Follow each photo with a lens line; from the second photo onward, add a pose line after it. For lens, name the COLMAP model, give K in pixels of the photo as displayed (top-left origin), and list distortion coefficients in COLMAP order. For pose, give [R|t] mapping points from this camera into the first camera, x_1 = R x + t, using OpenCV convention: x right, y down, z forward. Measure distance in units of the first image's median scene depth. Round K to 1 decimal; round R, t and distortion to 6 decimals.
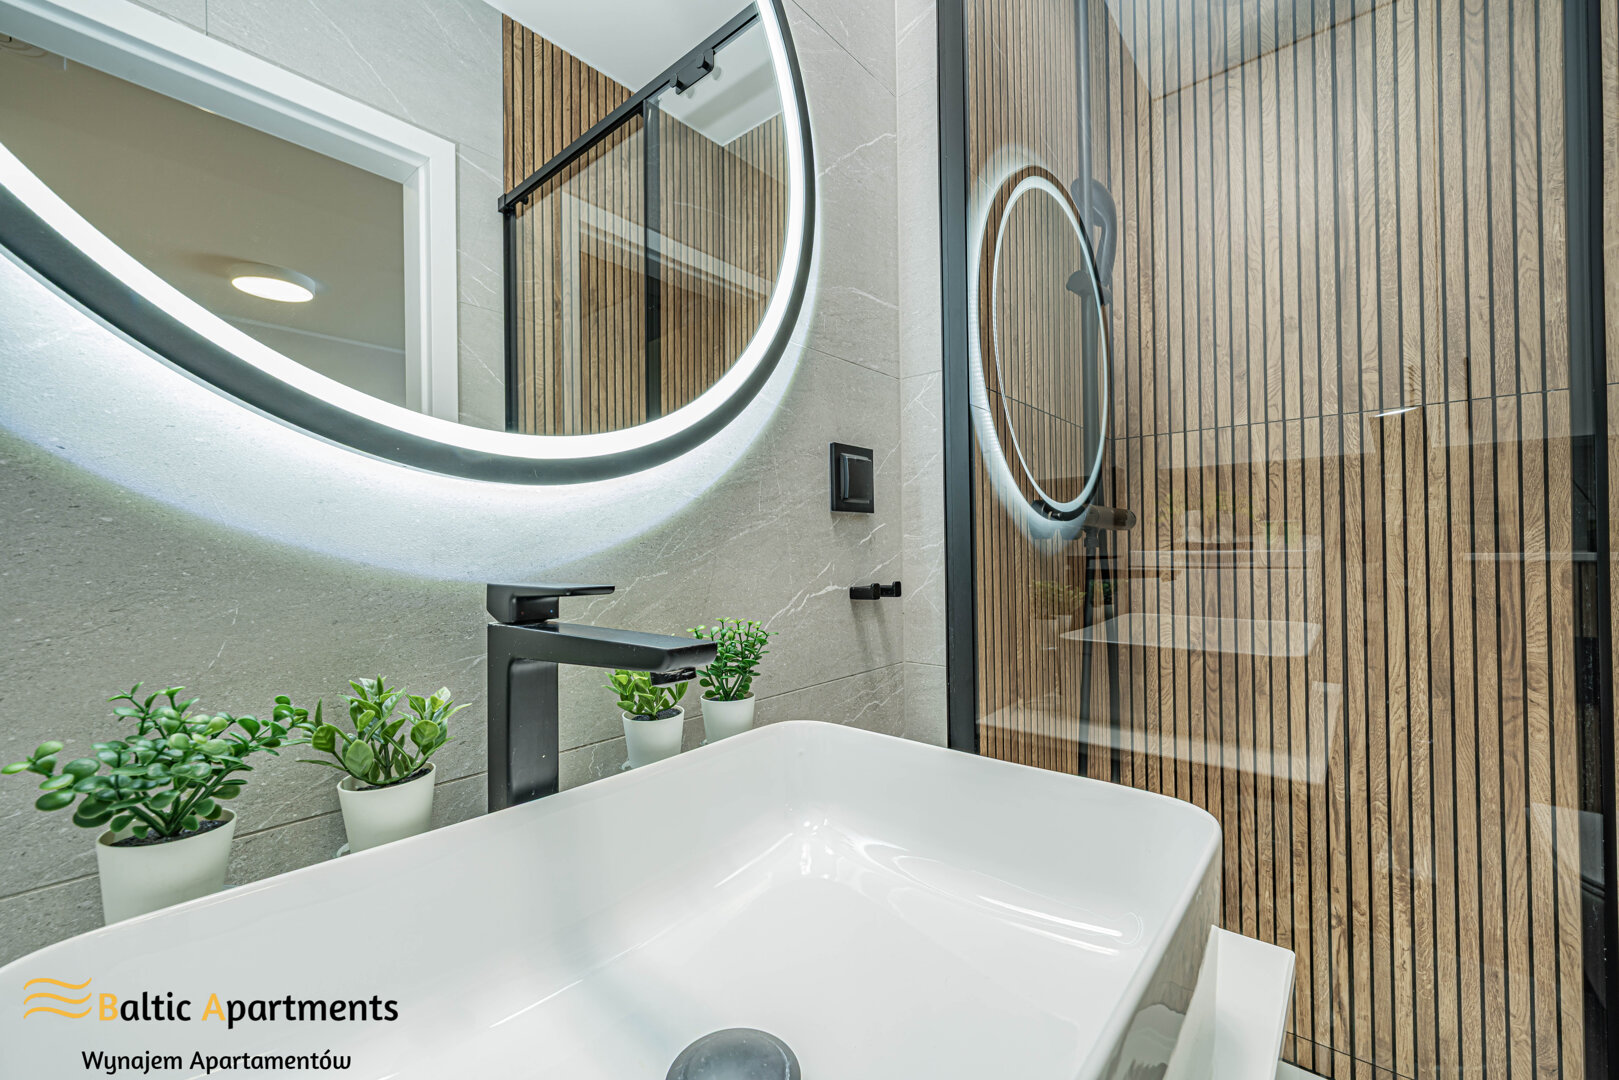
lens RADIAL K [[650.4, 0, 807.1], [0, 650.4, 540.1], [0, 0, 1]] dist [-0.004053, 0.001297]
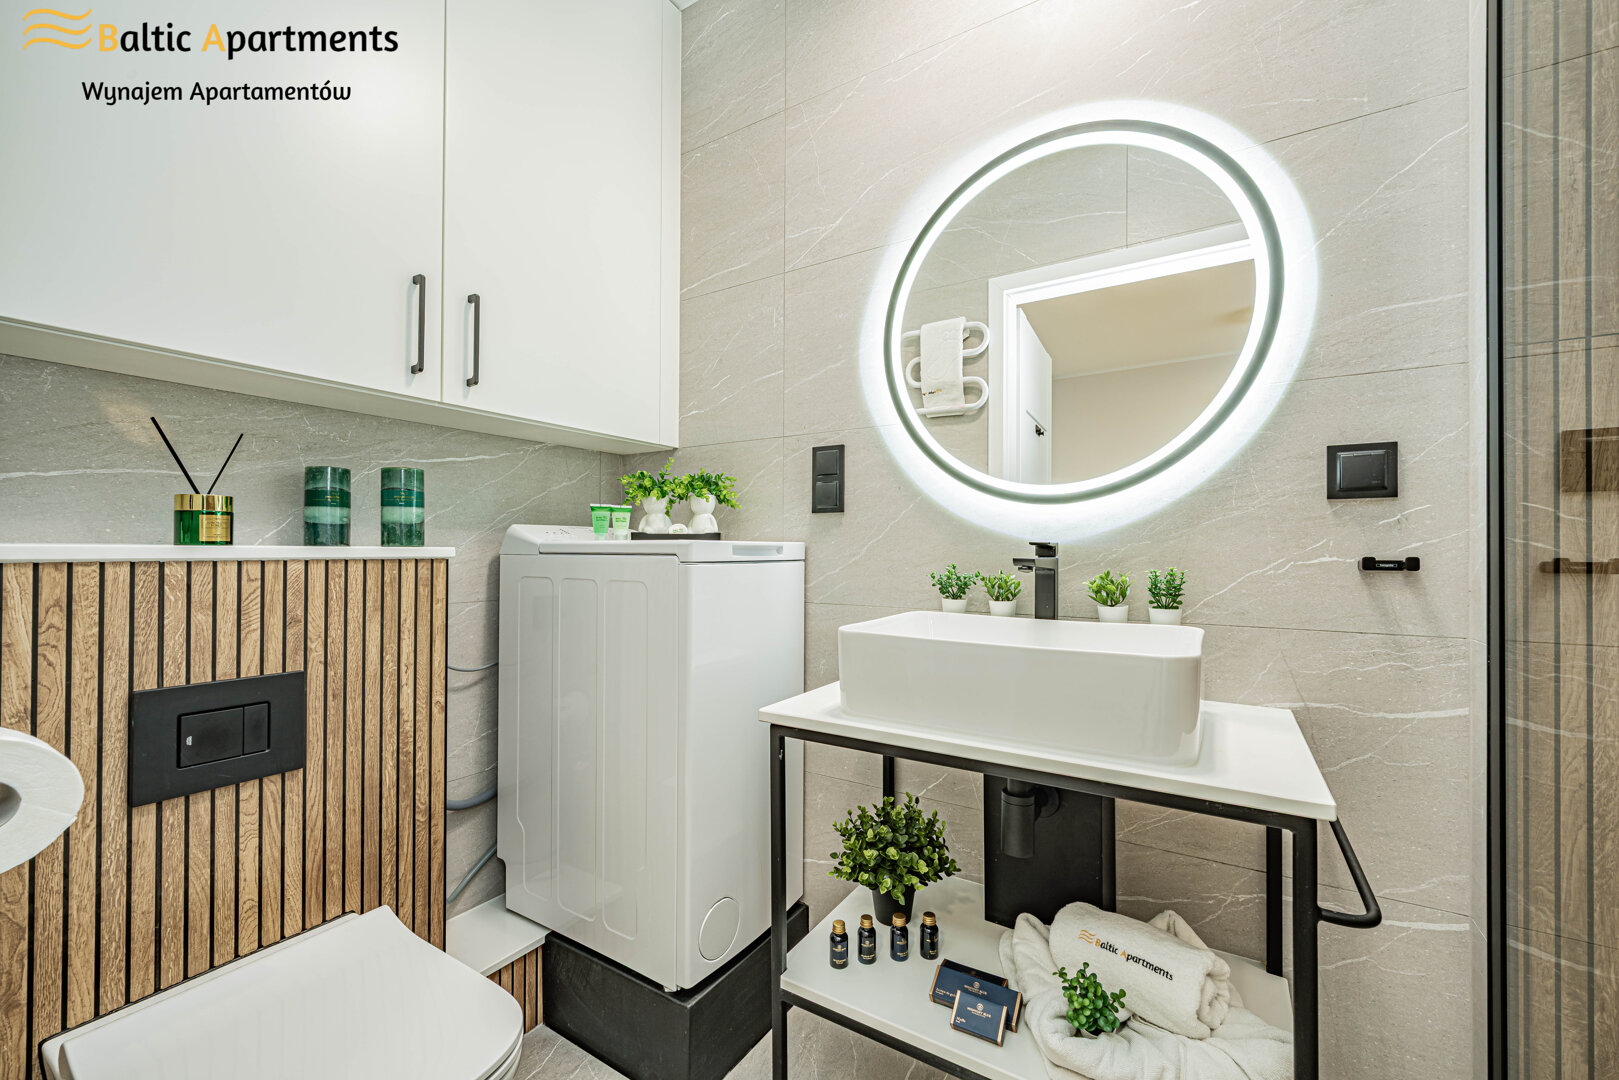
lens RADIAL K [[650.4, 0, 810.3], [0, 650.4, 543.4], [0, 0, 1]] dist [-0.004053, 0.001297]
pose [[0.155595, -0.000766, -0.987821, 1.099406], [0.002784, 0.999996, -0.000337, 0.038321], [0.987817, -0.002698, 0.155597, -0.205879]]
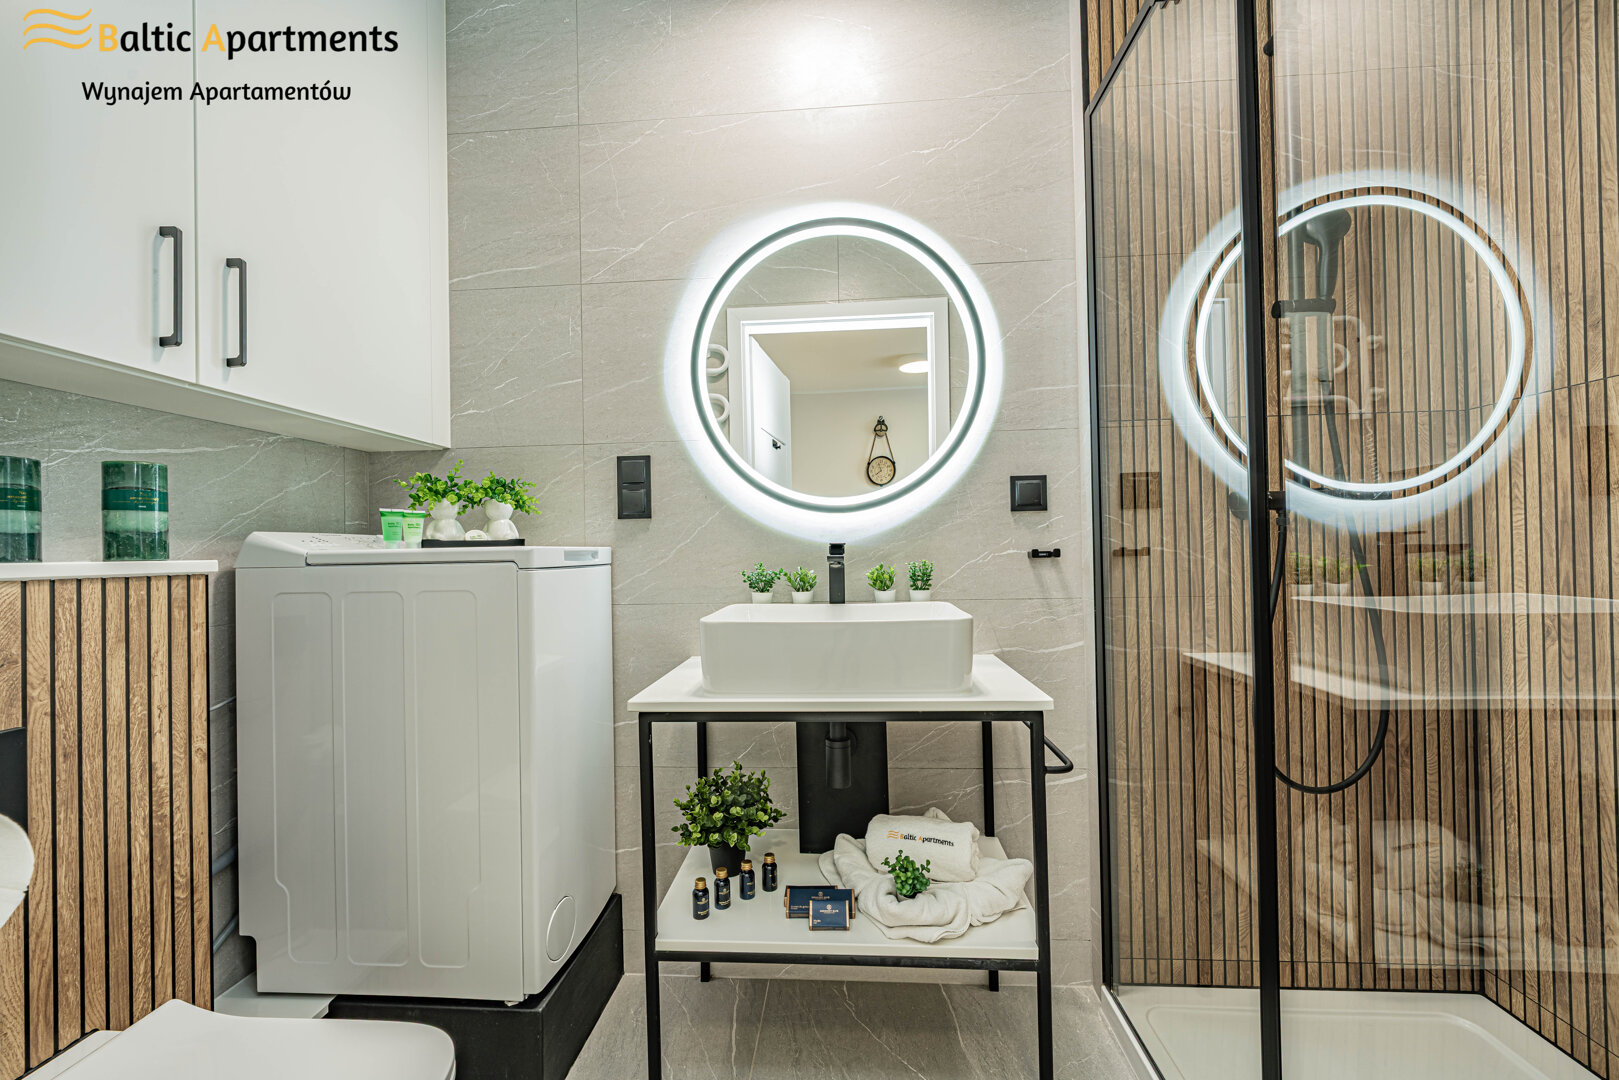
lens RADIAL K [[650.4, 0, 804.2], [0, 650.4, 543.2], [0, 0, 1]] dist [-0.004053, 0.001297]
pose [[0.601982, -0.012528, -0.798411, 1.156836], [0.020556, 0.999789, -0.000189, 0.035790], [0.798245, -0.016299, 0.602113, -0.627912]]
